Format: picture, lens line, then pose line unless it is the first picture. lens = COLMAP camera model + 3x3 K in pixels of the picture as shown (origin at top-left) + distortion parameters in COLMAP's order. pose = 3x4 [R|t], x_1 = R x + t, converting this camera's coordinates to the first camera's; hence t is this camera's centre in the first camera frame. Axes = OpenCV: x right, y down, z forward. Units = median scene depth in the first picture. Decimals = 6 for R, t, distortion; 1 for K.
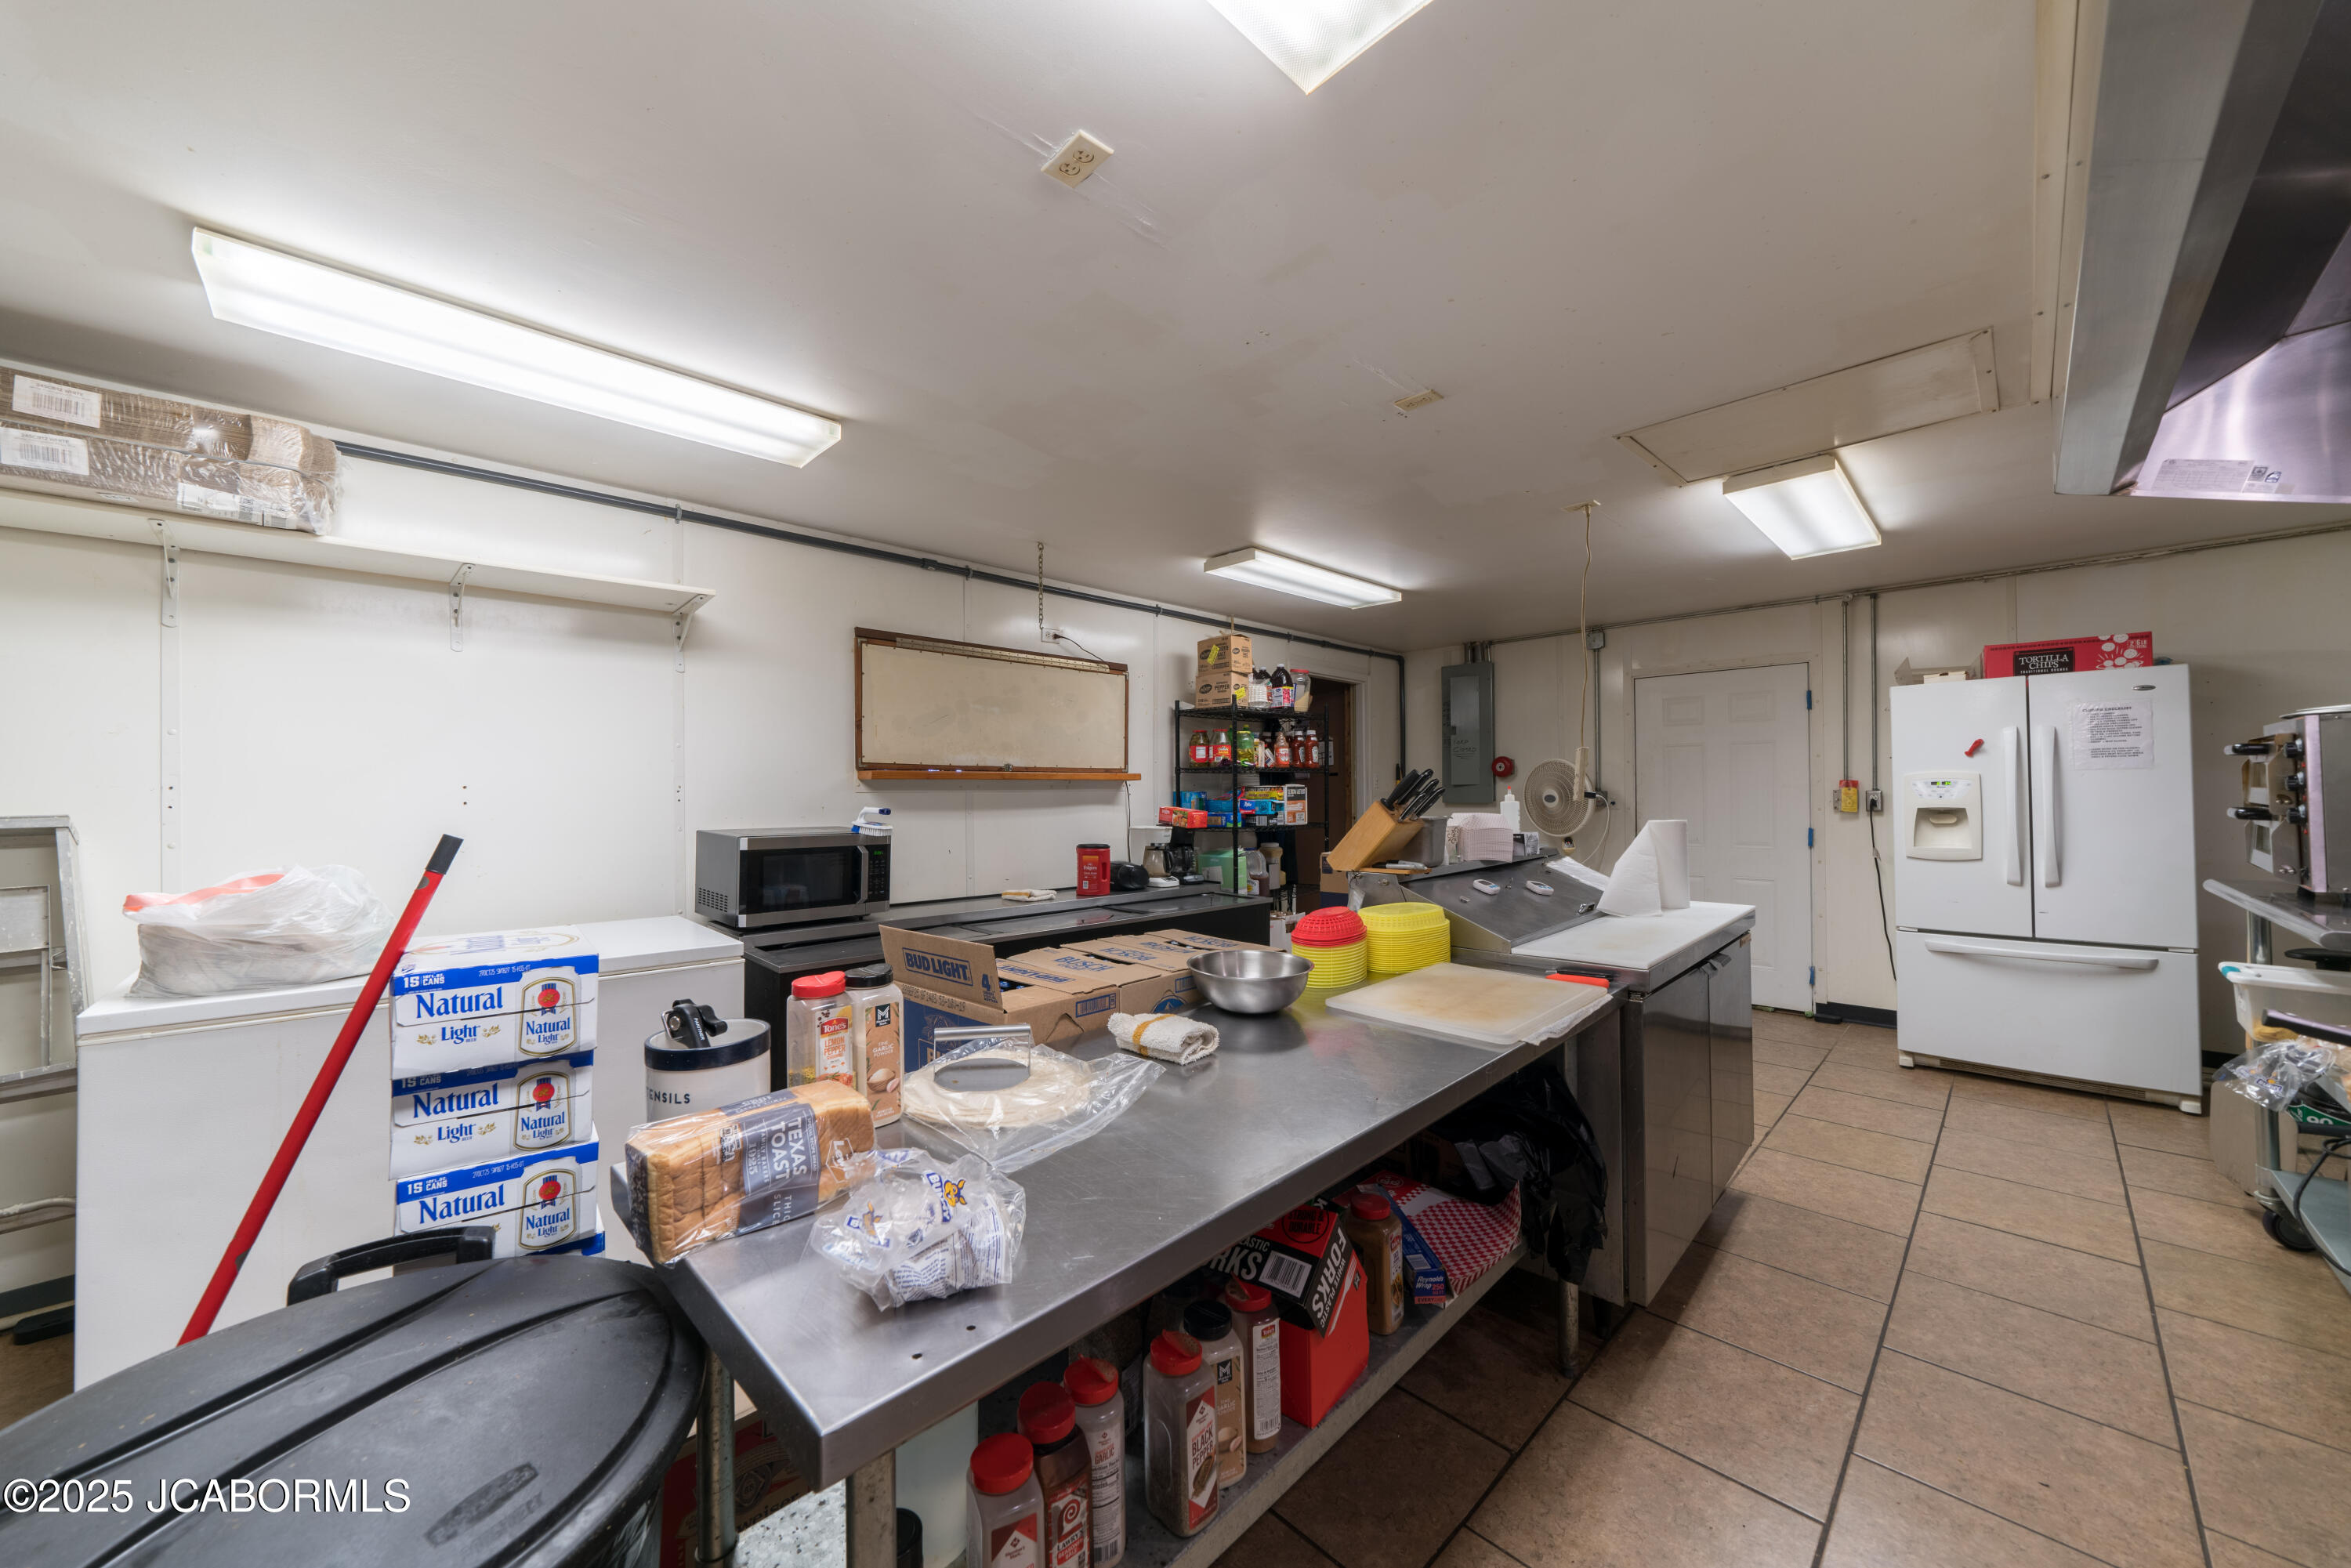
lens RADIAL K [[843.4, 0, 1149.6], [0, 843.4, 777.5], [0, 0, 1]] dist [0.002000, 0.000095]
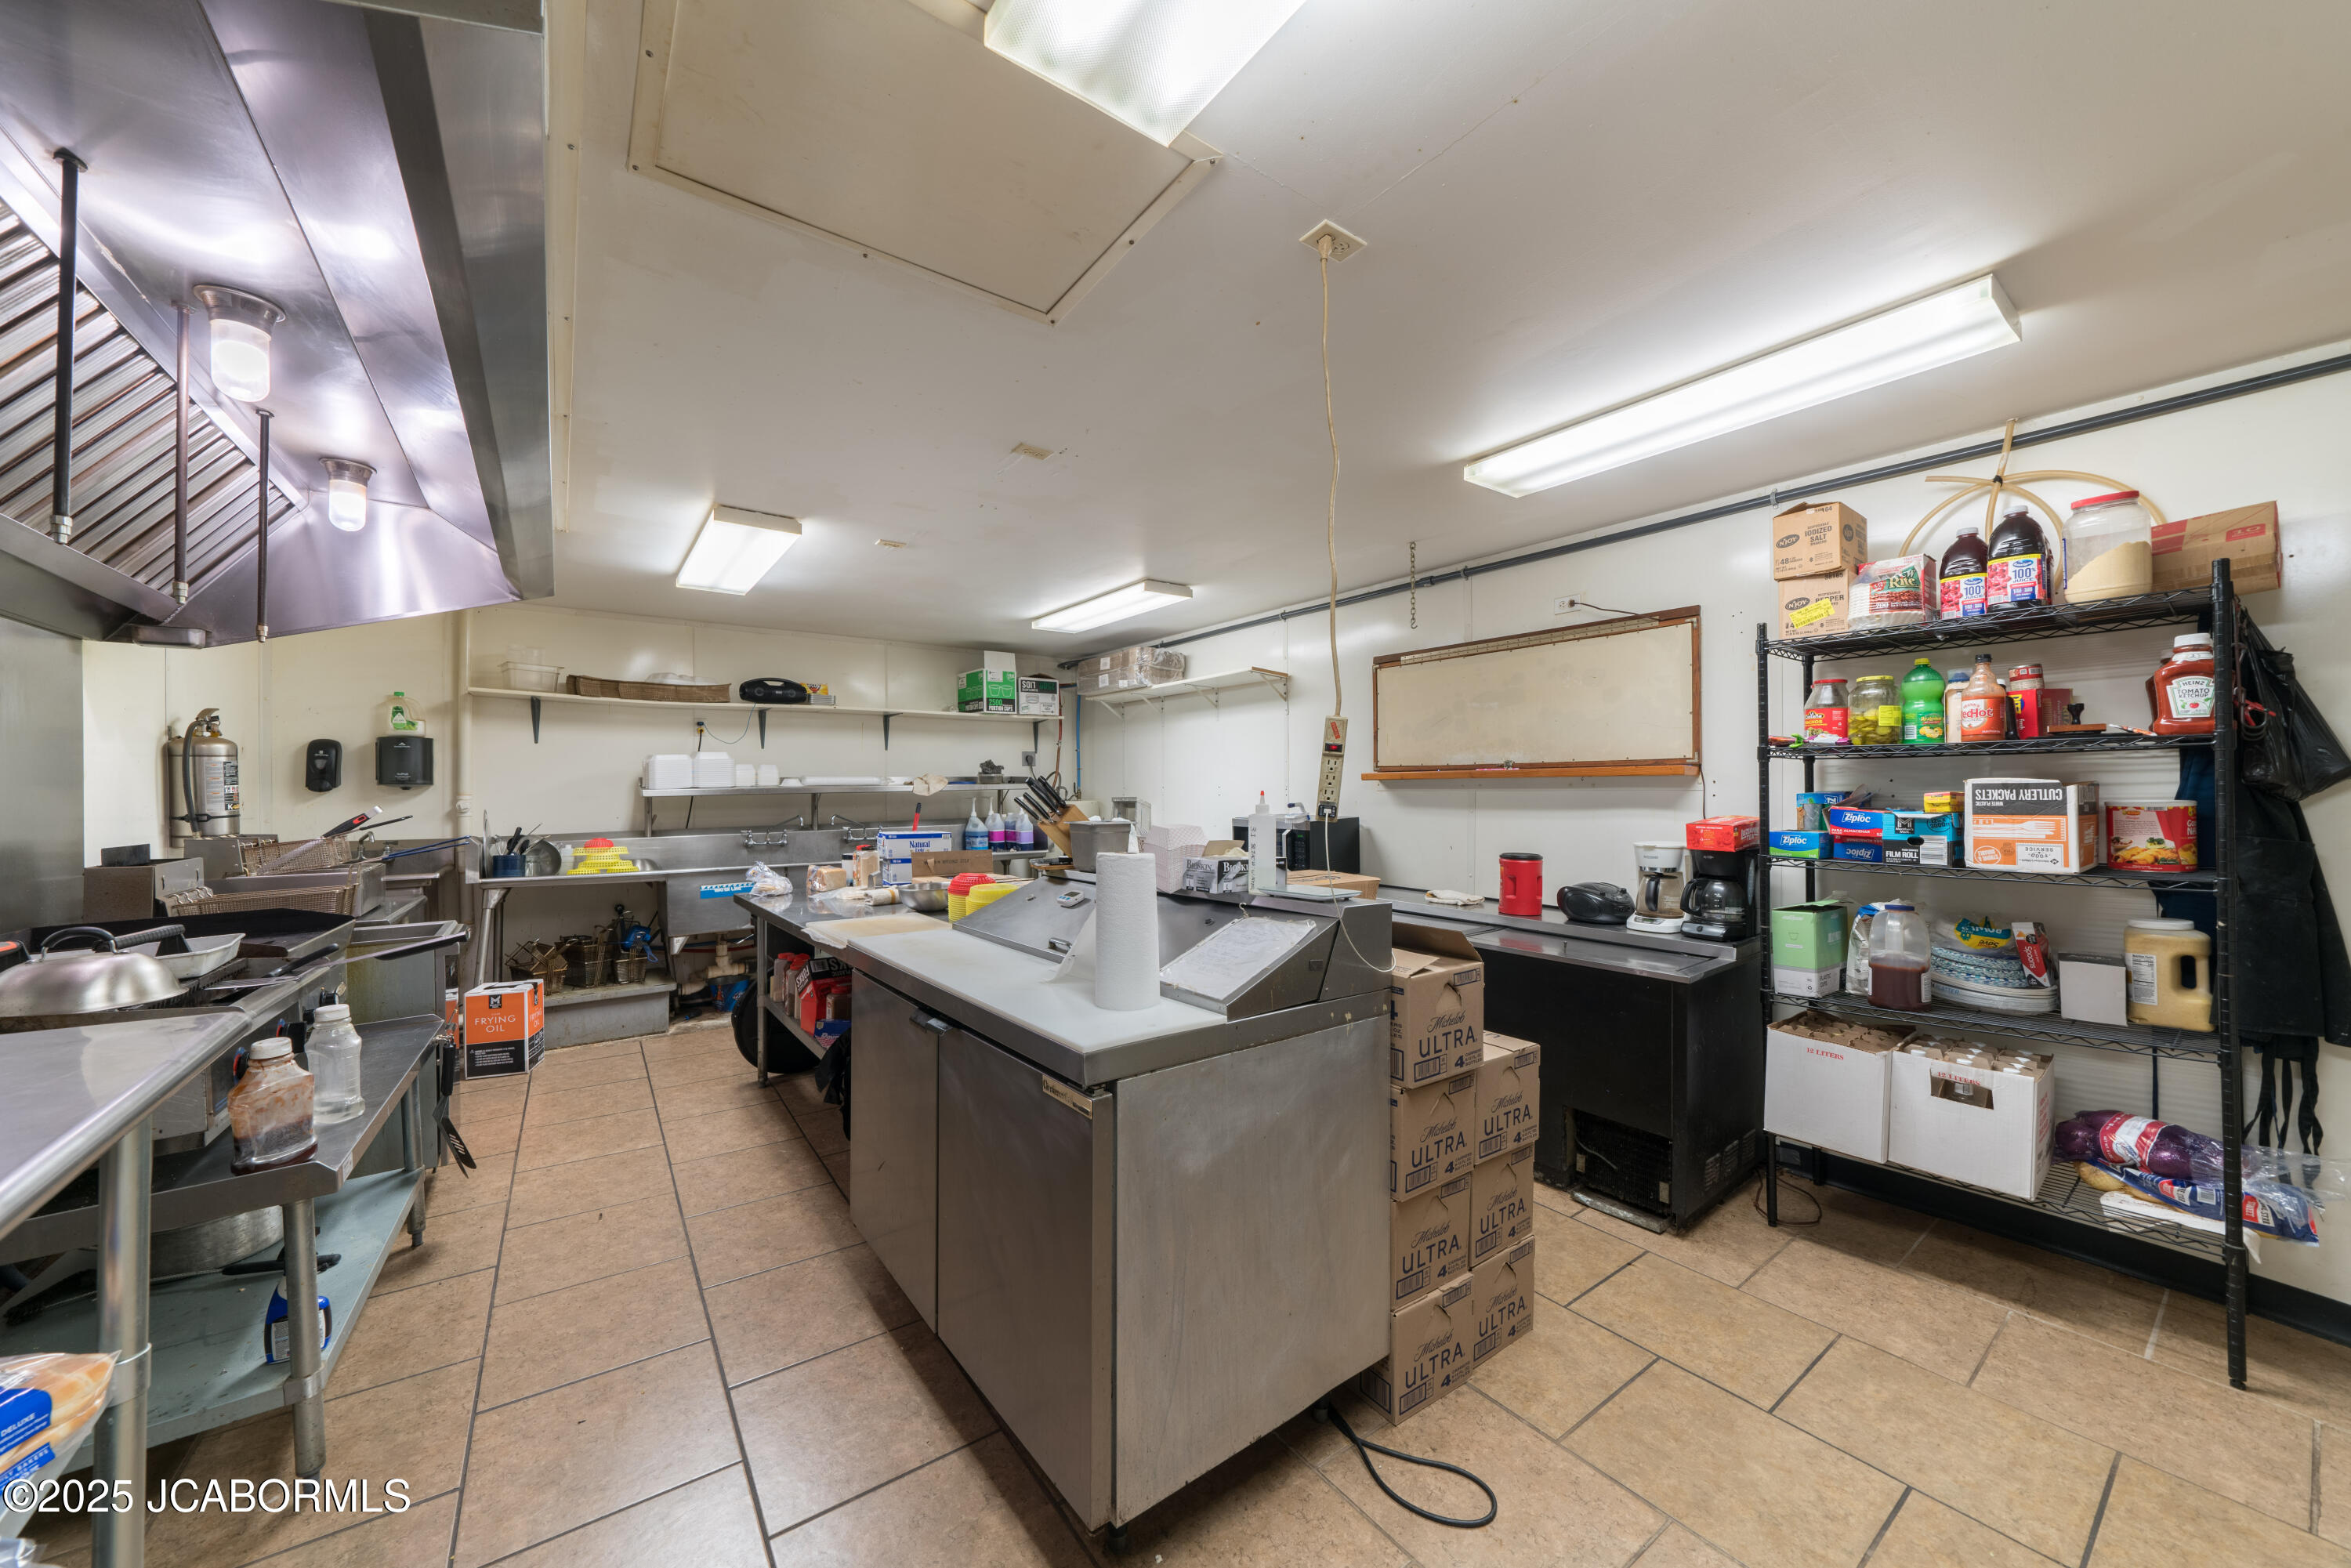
lens RADIAL K [[832.9, 0, 1155.2], [0, 832.9, 782.5], [0, 0, 1]] dist [-0.009213, 0.000098]
pose [[-0.146227, -0.005254, -0.989237, 0.814043], [0.014996, 0.999859, -0.007527, 0.008932], [0.989137, -0.015935, -0.146127, 0.772079]]
